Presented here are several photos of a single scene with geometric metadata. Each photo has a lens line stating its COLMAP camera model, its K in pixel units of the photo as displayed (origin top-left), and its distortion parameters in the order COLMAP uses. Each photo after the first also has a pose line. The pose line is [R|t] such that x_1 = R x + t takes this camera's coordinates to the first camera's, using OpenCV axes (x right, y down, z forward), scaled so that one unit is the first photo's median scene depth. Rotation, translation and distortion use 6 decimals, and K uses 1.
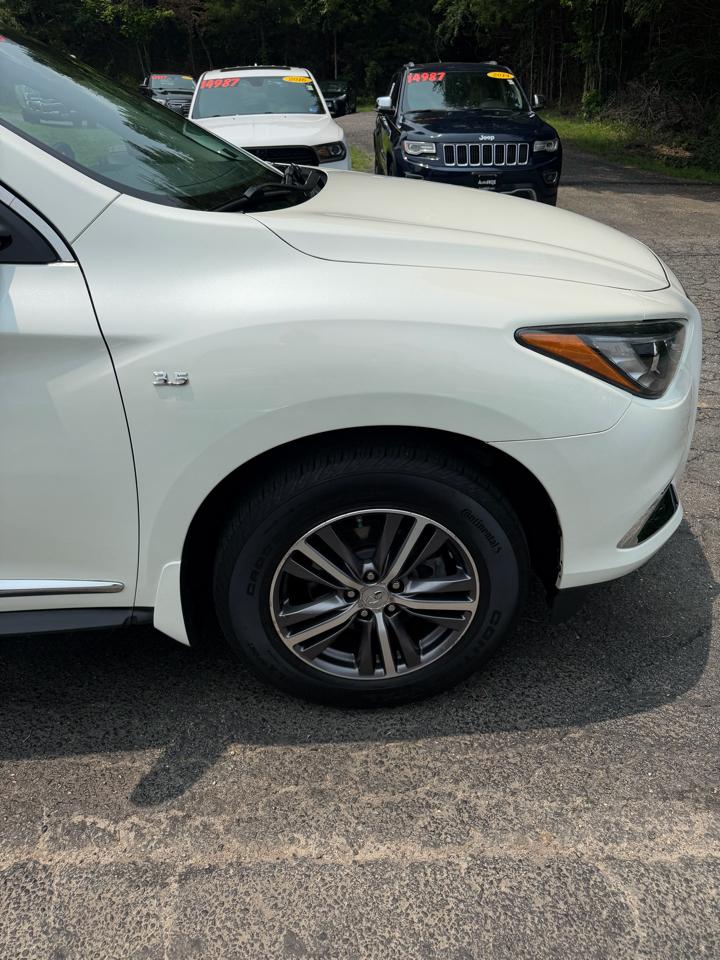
lens RADIAL K [[665.4, 0, 364.5], [0, 665.4, 500.1], [0, 0, 1]] dist [0.025004, -0.030306]
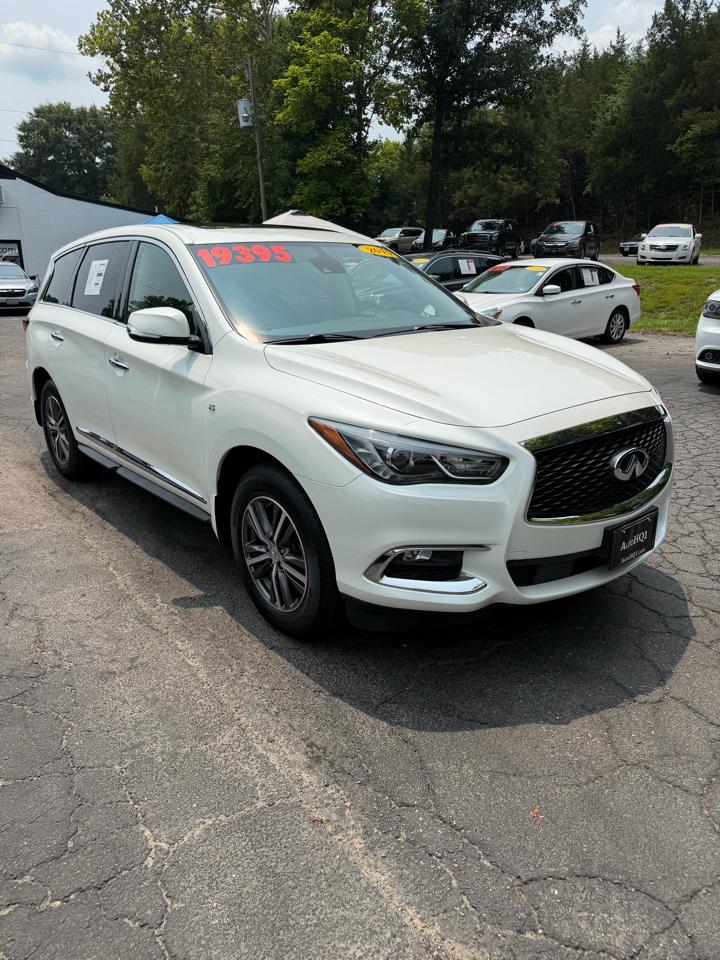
lens RADIAL K [[665.4, 0, 356.9], [0, 665.4, 484.4], [0, 0, 1]] dist [0.025004, -0.030306]
pose [[0.577622, 0.261546, -0.773270, 1.504397], [-0.393324, 0.919241, 0.017111, -0.141731], [0.715296, 0.294262, 0.633846, -0.013366]]
